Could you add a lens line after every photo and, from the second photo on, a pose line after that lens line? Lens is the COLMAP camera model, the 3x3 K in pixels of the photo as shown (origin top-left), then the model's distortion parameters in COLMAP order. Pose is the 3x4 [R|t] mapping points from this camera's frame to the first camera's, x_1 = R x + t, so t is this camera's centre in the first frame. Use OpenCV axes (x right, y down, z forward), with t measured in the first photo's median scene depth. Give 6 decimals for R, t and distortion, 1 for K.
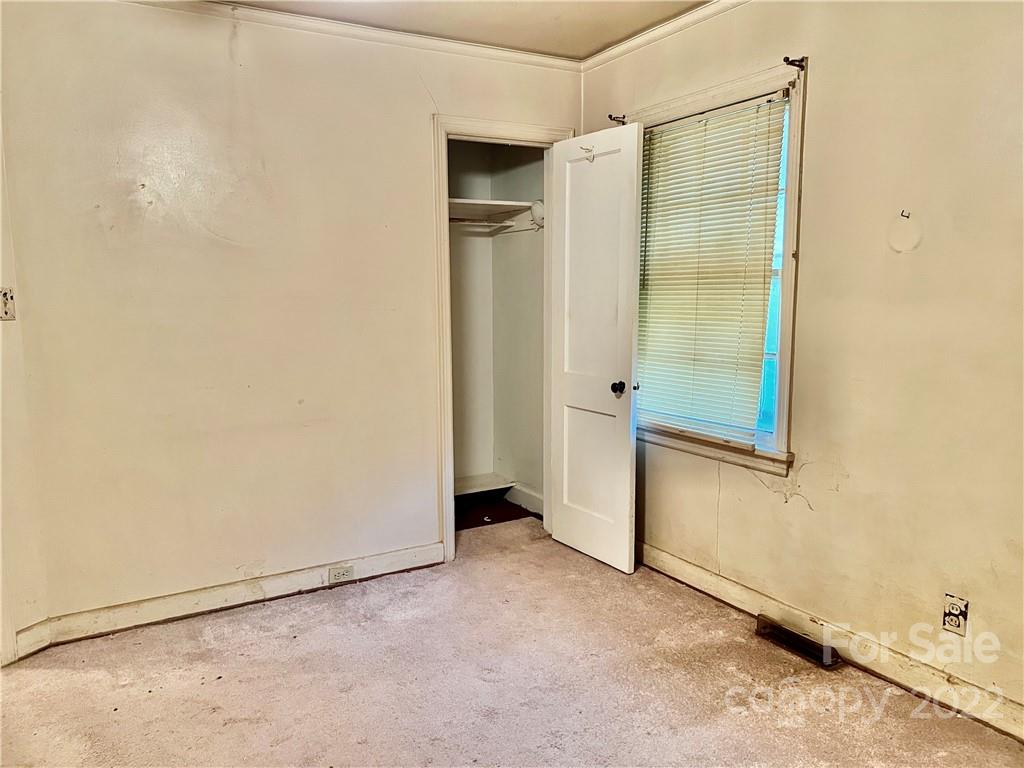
lens RADIAL K [[772.8, 0, 512.8], [0, 772.8, 389.3], [0, 0, 1]] dist [0.049916, -0.008047]
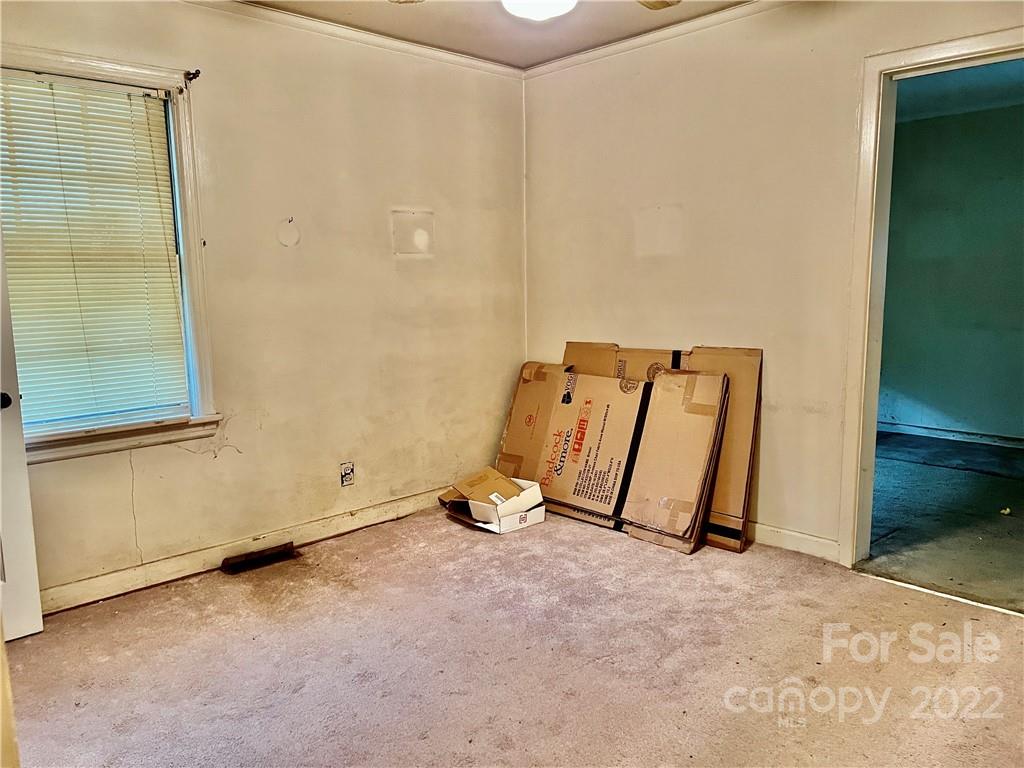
lens RADIAL K [[772.8, 0, 513.3], [0, 772.8, 382.2], [0, 0, 1]] dist [0.049916, -0.008047]
pose [[-0.214861, -0.129061, 0.968080, -0.843388], [0.142711, 0.976442, 0.161850, -0.087109], [-0.966162, 0.172931, -0.191381, 0.773133]]
